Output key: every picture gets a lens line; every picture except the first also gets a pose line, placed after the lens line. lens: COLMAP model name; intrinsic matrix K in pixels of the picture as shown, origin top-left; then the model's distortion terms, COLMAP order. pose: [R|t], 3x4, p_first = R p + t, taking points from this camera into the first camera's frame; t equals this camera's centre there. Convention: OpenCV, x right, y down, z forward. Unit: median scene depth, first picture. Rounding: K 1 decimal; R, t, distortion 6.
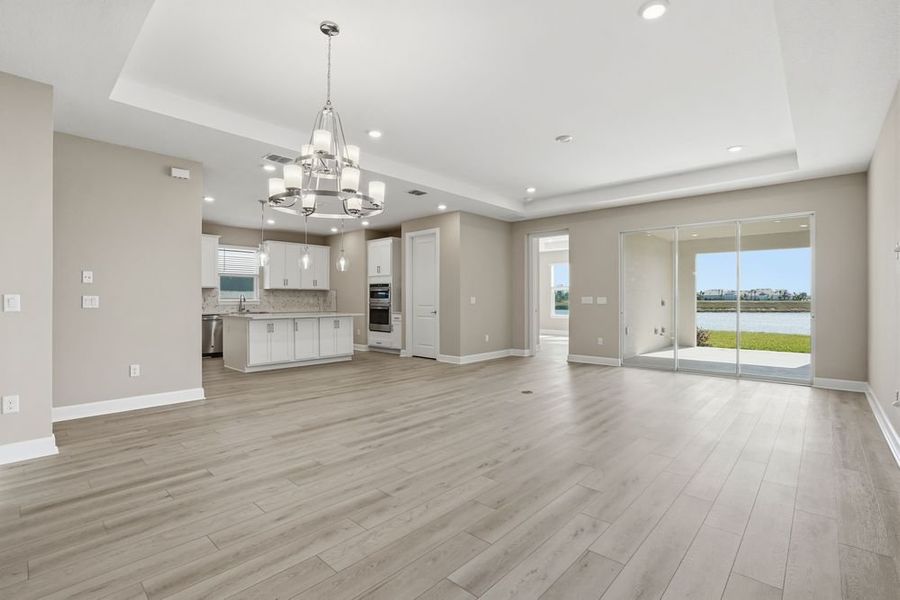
lens RADIAL K [[423.1, 0, 451.2], [0, 423.1, 297.9], [0, 0, 1]] dist [-0.055977, 0.023741]
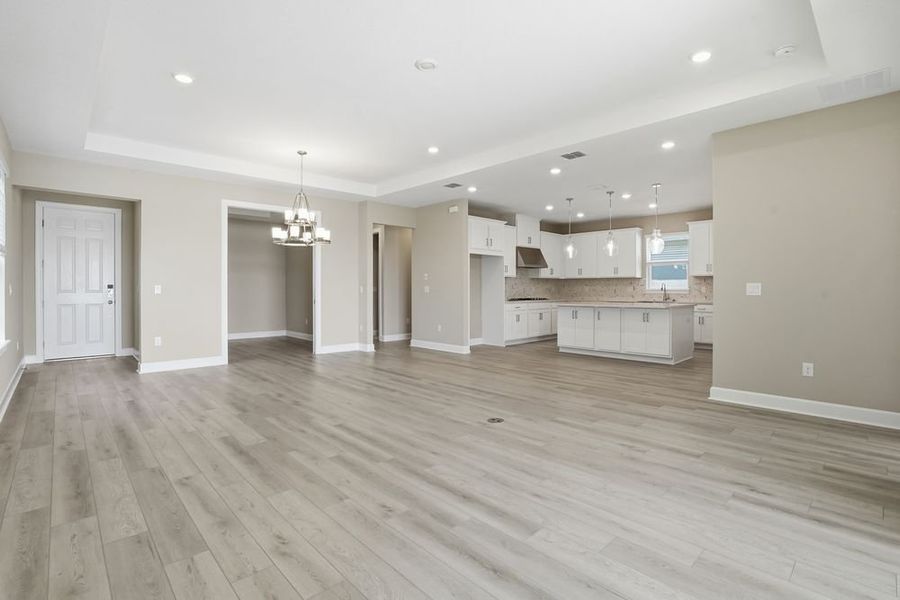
lens RADIAL K [[423.1, 0, 451.2], [0, 423.1, 297.9], [0, 0, 1]] dist [-0.055977, 0.023741]
pose [[-0.074773, 0.022545, -0.996946, 0.525698], [0.004139, 0.999743, 0.022298, 0.002667], [0.997192, -0.002459, -0.074847, 0.594499]]
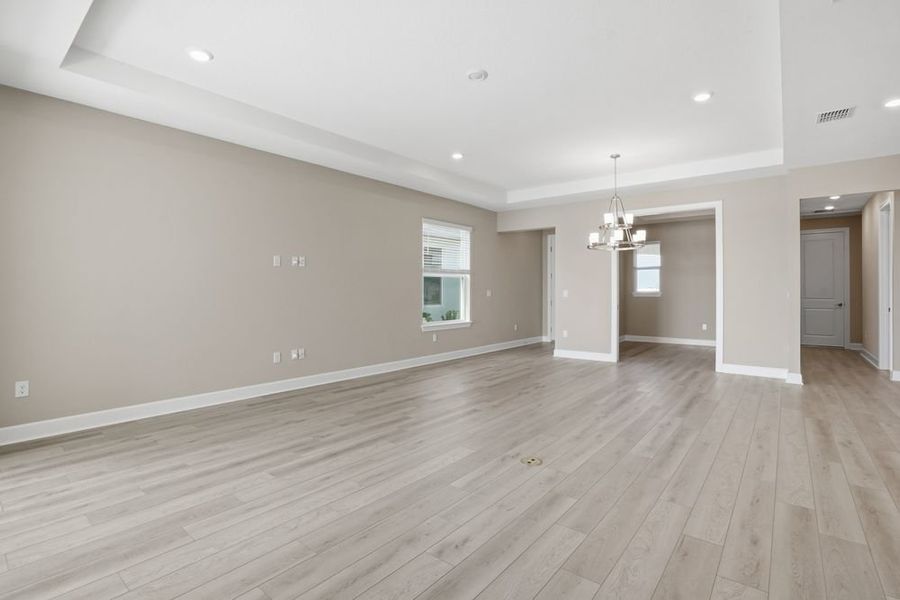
lens RADIAL K [[423.1, 0, 451.2], [0, 423.1, 297.9], [0, 0, 1]] dist [-0.055977, 0.023741]
pose [[-0.997985, 0.001351, -0.063432, 0.187507], [0.000771, 0.999958, 0.009170, 0.002174], [0.063442, 0.009102, -0.997944, 0.935163]]
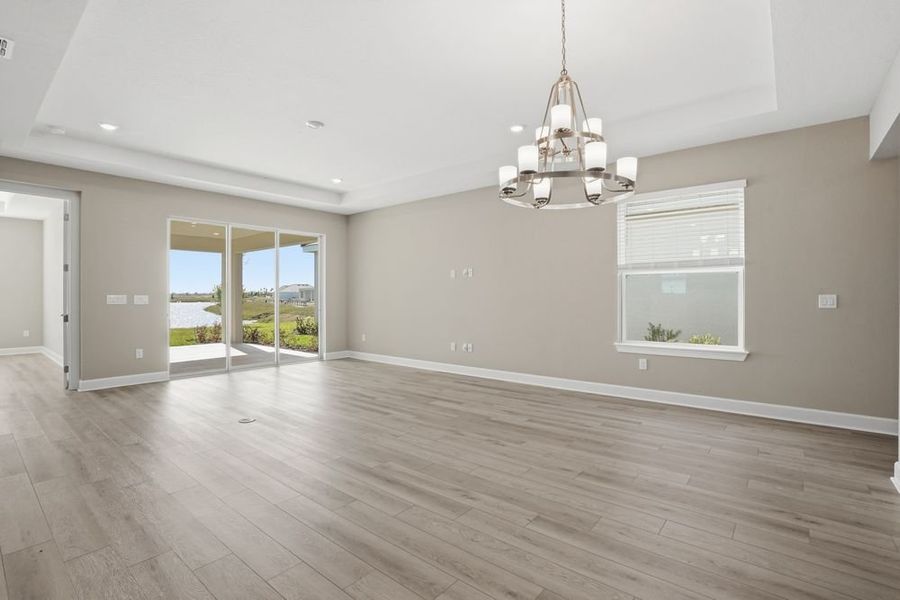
lens RADIAL K [[423.1, 0, 451.2], [0, 423.1, 297.9], [0, 0, 1]] dist [-0.055977, 0.023741]
pose [[-0.066719, -0.005824, 0.997755, -0.365480], [-0.002668, 0.999980, 0.005658, -0.003616], [-0.997768, -0.002284, -0.066733, 0.414053]]
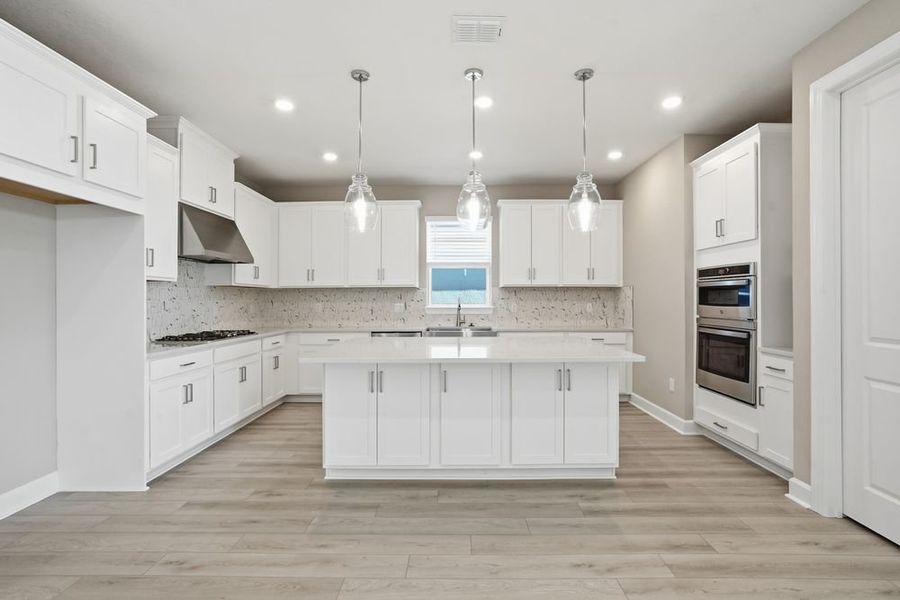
lens RADIAL K [[423.1, 0, 451.2], [0, 423.1, 297.9], [0, 0, 1]] dist [-0.055977, 0.023741]
pose [[0.665183, -0.003648, -0.746671, -0.059199], [0.005150, 0.999987, -0.000297, -0.007530], [0.746662, -0.003648, 0.665193, 0.608215]]
